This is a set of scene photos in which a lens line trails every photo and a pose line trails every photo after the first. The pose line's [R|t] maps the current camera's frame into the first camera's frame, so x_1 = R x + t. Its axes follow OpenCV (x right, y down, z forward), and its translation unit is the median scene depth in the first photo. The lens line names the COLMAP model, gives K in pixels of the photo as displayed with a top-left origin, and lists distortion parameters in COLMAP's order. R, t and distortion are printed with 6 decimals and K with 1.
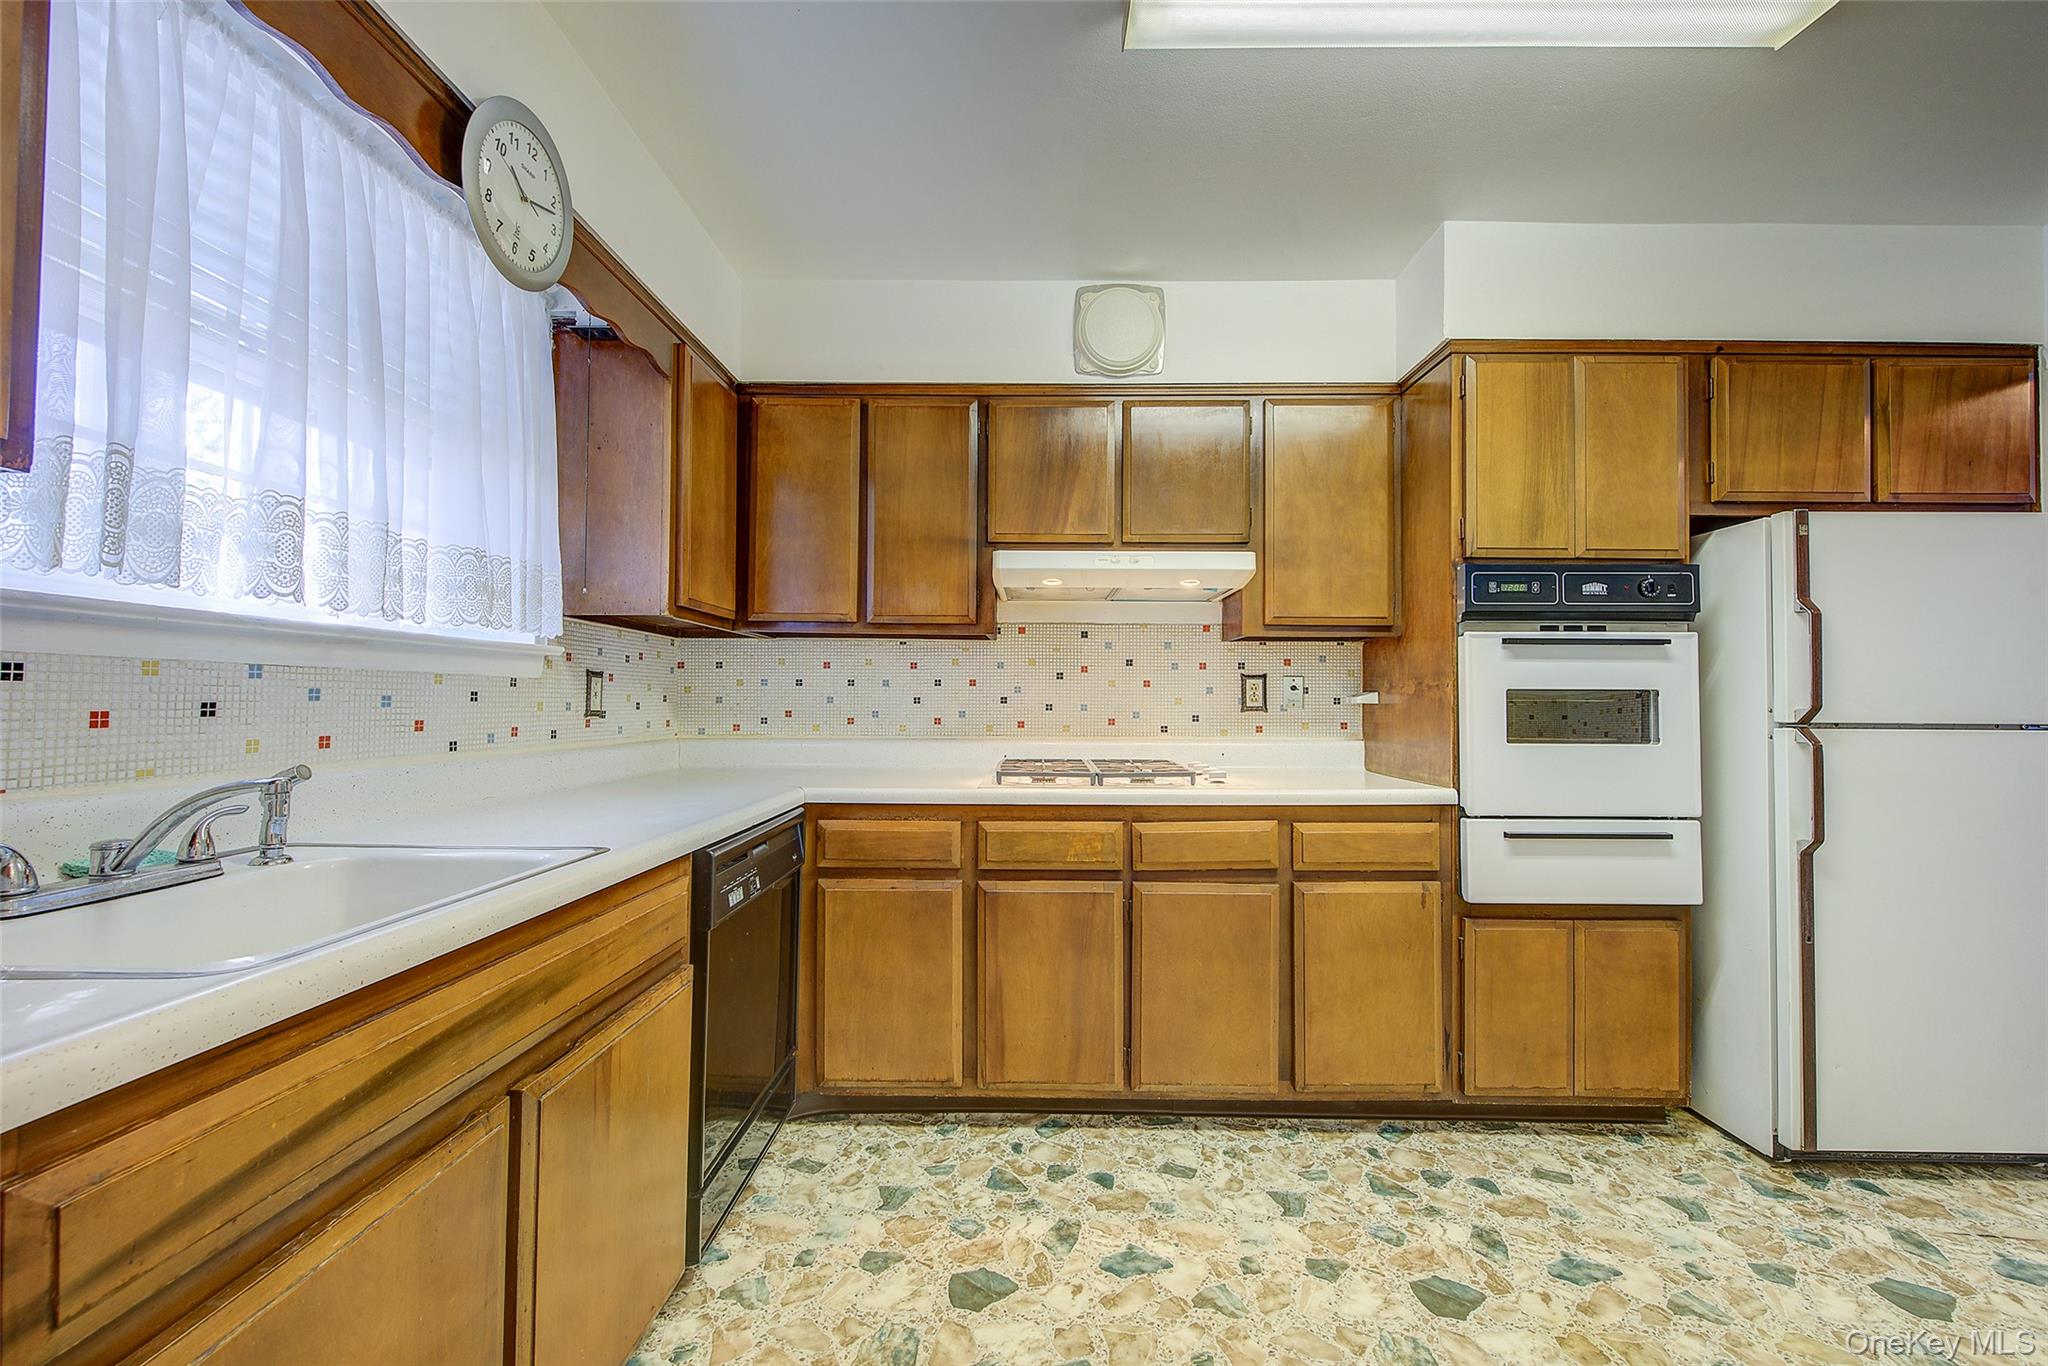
lens RADIAL K [[814.8, 0, 1029.8], [0, 814.8, 681.8], [0, 0, 1]] dist [0.003662, -0.003022]
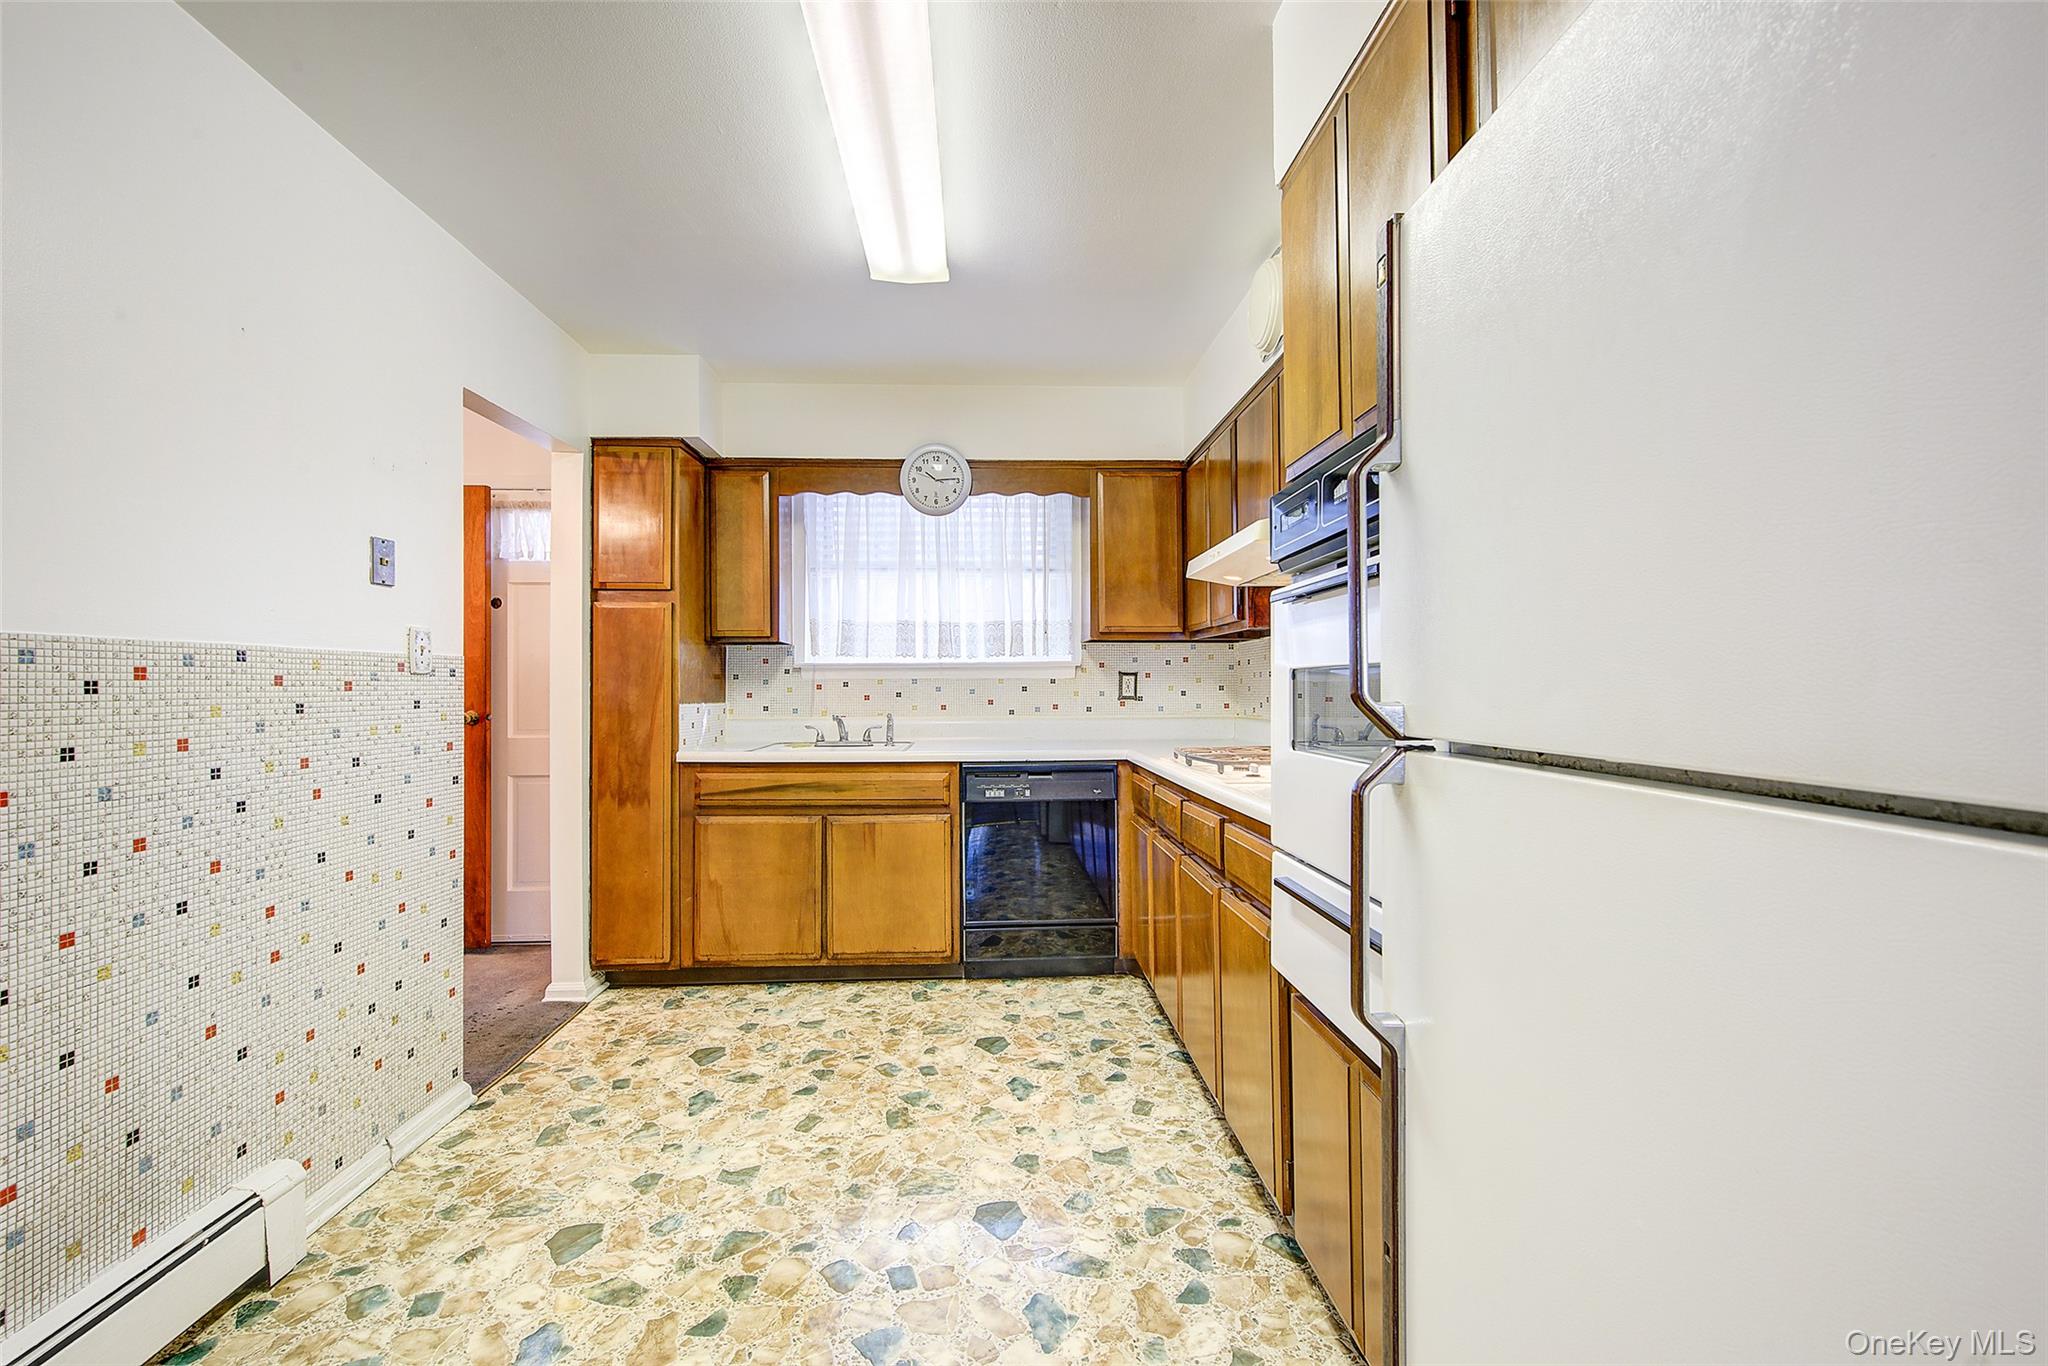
lens RADIAL K [[842.8, 0, 1004.8], [0, 842.8, 679.5], [0, 0, 1]] dist [-0.002432, -0.000516]
pose [[0.053067, -0.019364, -0.998403, 1.285941], [0.031765, 0.999339, -0.017694, 0.027254], [0.998086, -0.030775, 0.053647, 0.740252]]
